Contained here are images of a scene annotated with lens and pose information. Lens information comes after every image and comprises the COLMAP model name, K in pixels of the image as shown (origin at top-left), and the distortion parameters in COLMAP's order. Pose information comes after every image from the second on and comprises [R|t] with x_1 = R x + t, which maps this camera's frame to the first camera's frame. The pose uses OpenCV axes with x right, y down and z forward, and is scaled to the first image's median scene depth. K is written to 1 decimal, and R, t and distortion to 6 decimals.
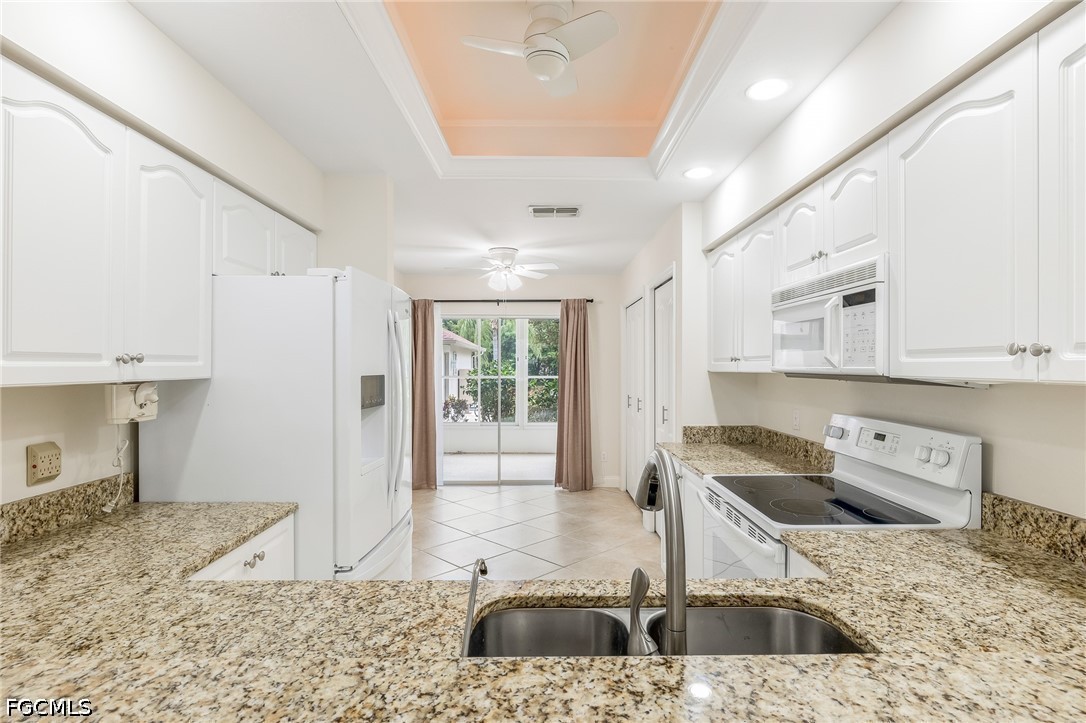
lens RADIAL K [[537.6, 0, 543.0], [0, 537.6, 361.5], [0, 0, 1]] dist [-0.002982, -0.000738]
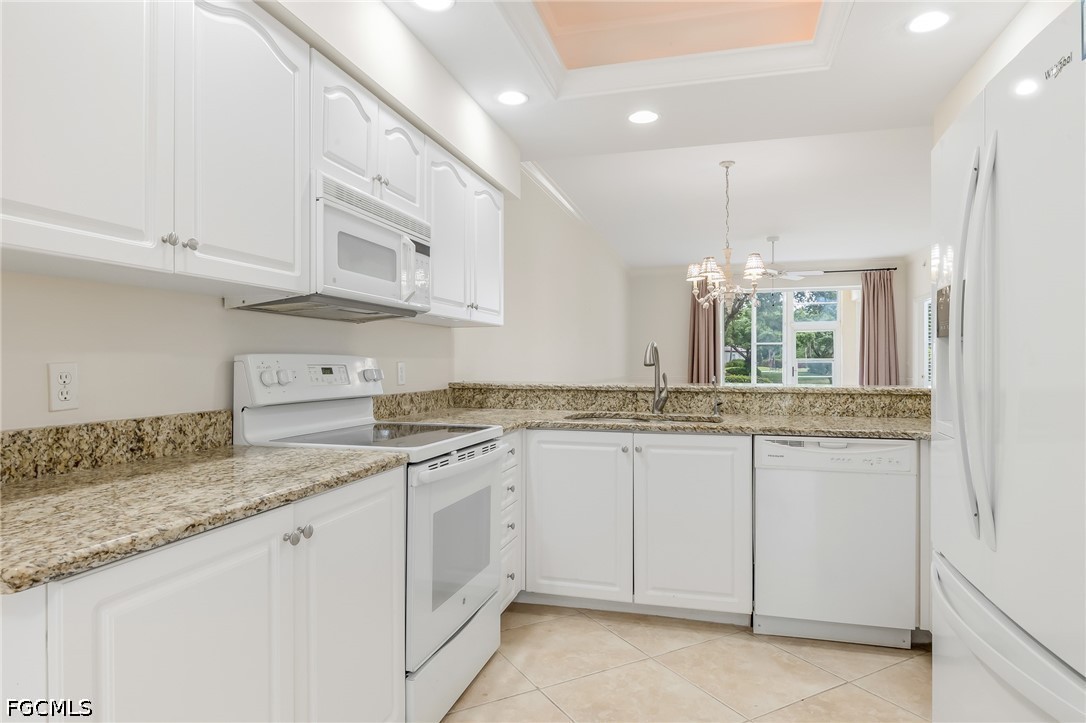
lens RADIAL K [[611.9, 0, 543.0], [0, 611.9, 361.5], [0, 0, 1]] dist [-0.057484, -0.000186]
pose [[-0.964921, 0.003230, 0.262519, -0.014281], [0.000889, 0.999959, -0.009035, 0.044952], [-0.262538, -0.008485, -0.964884, 0.659203]]
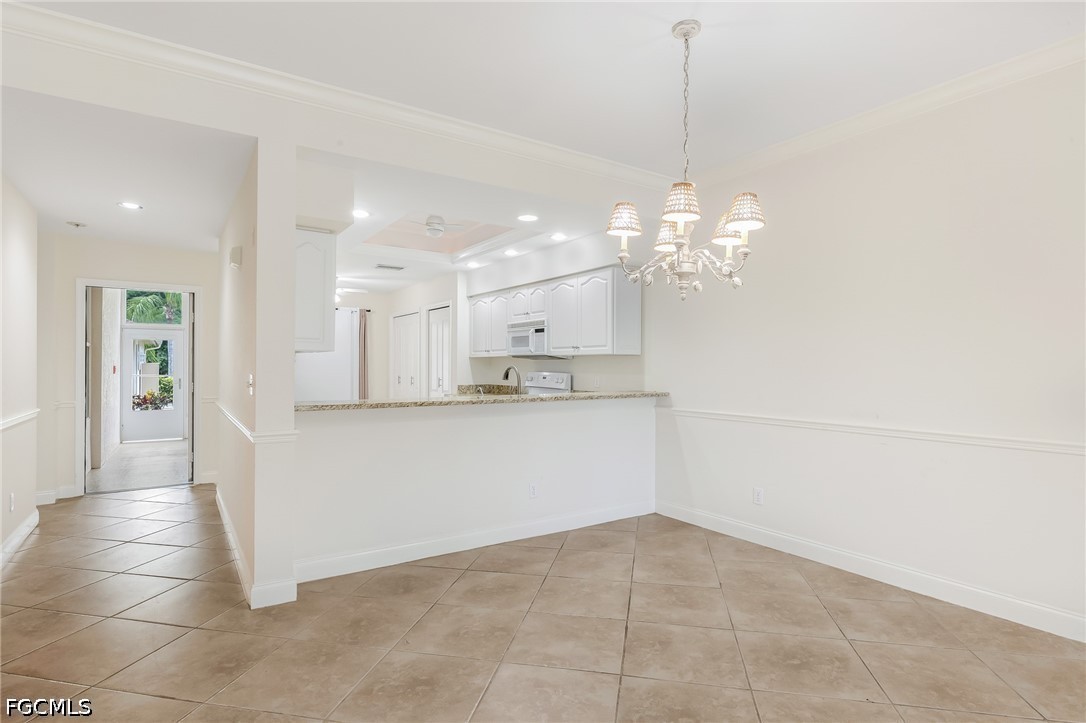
lens RADIAL K [[561.3, 0, 543.0], [0, 561.3, 361.5], [0, 0, 1]] dist [0.000059, -0.000147]
pose [[0.835019, 0.002300, 0.550216, -0.345457], [-0.004823, 0.999983, 0.003140, 0.014925], [-0.550200, -0.005275, 0.835016, -0.503526]]
